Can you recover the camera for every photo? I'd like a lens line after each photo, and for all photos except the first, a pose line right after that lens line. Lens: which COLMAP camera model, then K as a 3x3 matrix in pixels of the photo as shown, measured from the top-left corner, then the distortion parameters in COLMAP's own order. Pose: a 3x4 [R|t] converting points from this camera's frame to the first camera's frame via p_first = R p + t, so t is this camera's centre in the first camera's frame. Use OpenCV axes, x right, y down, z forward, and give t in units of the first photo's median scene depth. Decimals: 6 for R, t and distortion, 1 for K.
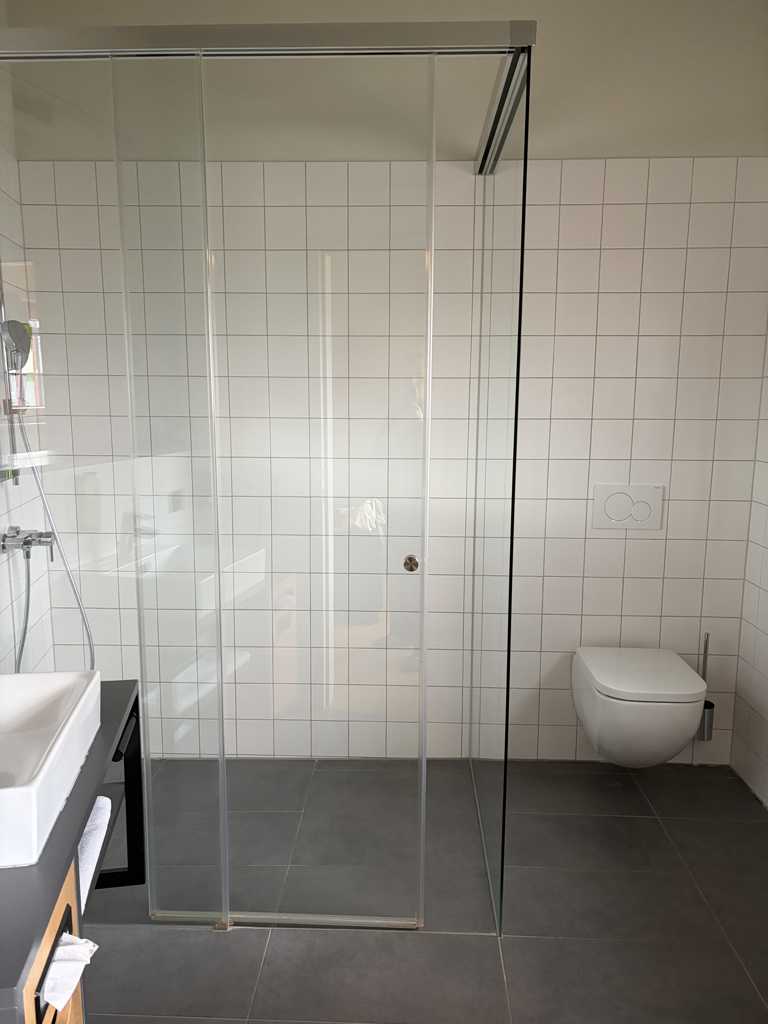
lens RADIAL K [[774.7, 0, 384.0], [0, 774.7, 512.0], [0, 0, 1]] dist [0.052857, -0.003619]
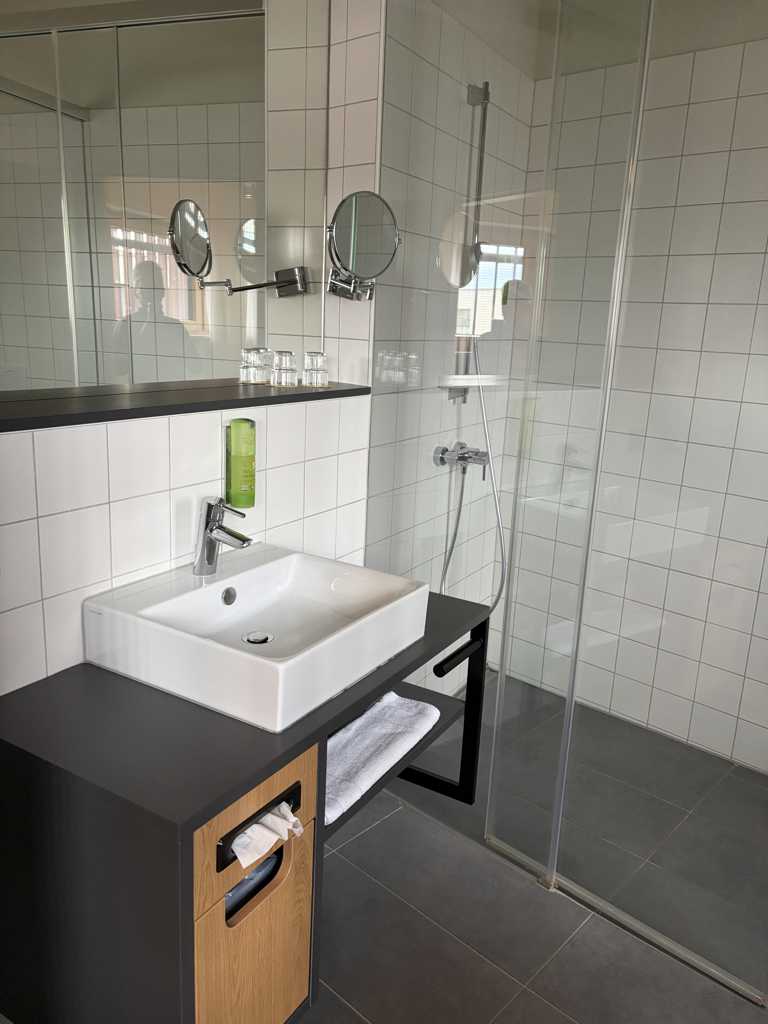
lens RADIAL K [[774.7, 0, 384.0], [0, 774.7, 512.0], [0, 0, 1]] dist [0.052857, -0.003619]
pose [[0.766722, 0.184924, -0.614769, 0.119712], [-0.141860, 0.982745, 0.118689, 0.000748], [0.626110, -0.003791, 0.779726, 0.117188]]
